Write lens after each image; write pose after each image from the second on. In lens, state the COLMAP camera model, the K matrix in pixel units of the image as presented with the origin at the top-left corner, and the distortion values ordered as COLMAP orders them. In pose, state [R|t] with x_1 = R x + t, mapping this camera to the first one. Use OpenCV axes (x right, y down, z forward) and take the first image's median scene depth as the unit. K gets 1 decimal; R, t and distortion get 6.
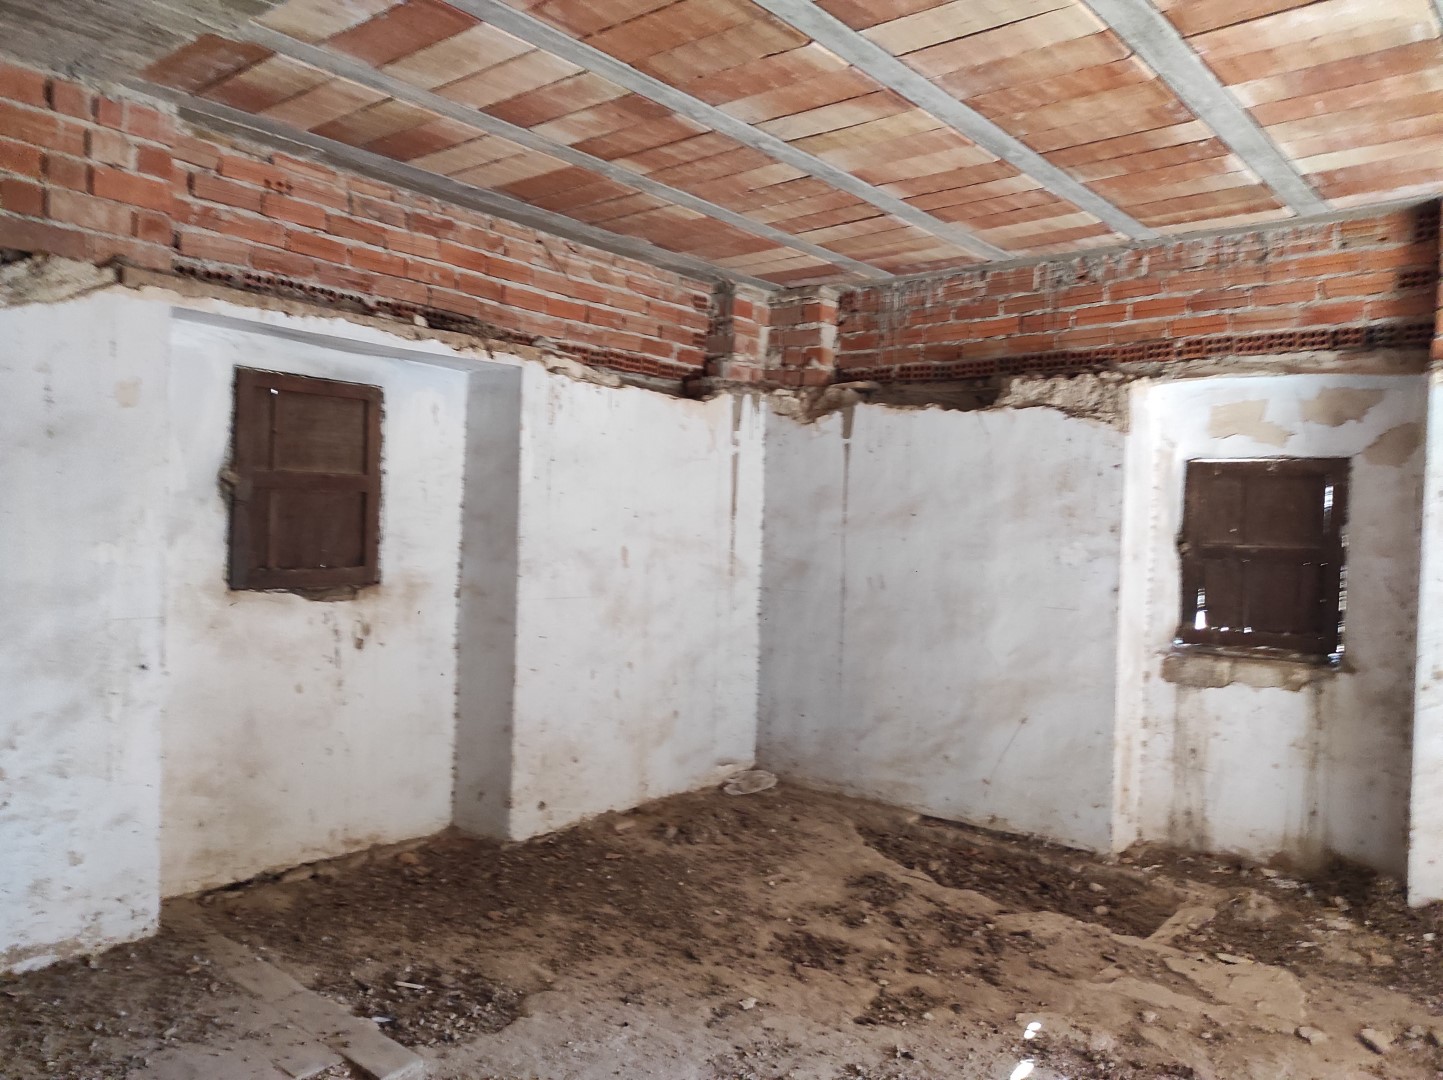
lens RADIAL K [[1068.0, 0, 717.1], [0, 1068.0, 530.8], [0, 0, 1]] dist [0.062660, -0.058866]
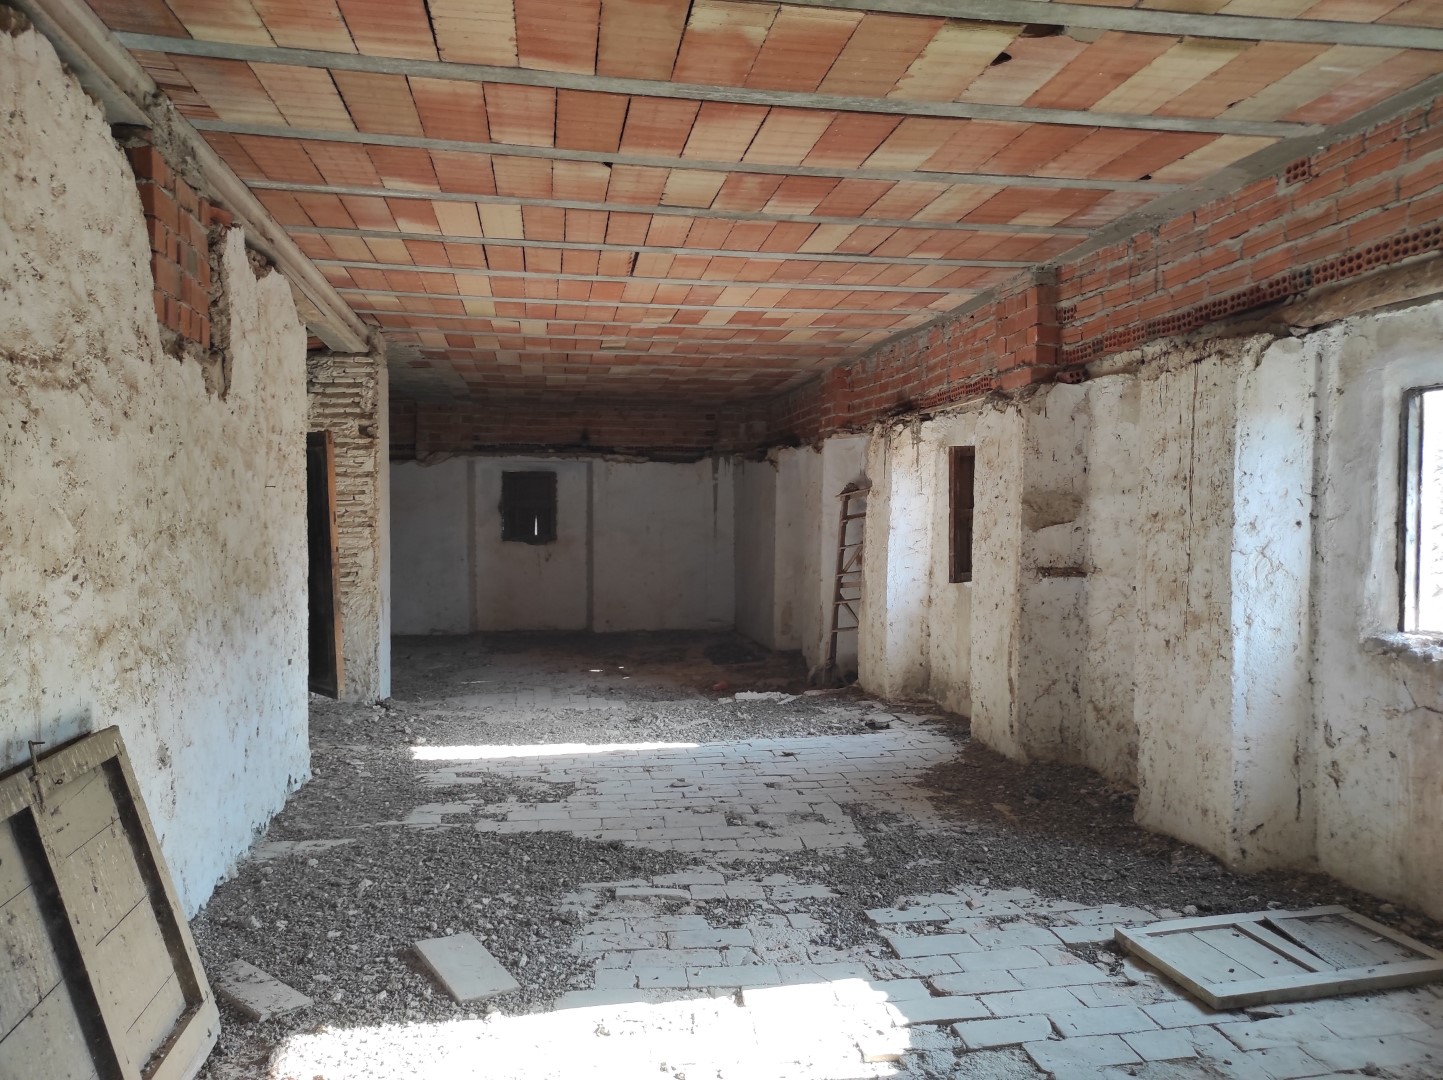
lens RADIAL K [[1068.0, 0, 717.1], [0, 1068.0, 530.8], [0, 0, 1]] dist [0.062660, -0.058866]
pose [[0.762897, -0.024375, -0.646060, 1.828526], [0.020893, 0.999697, -0.013046, 0.069937], [0.646182, -0.003545, 0.763175, -0.895216]]
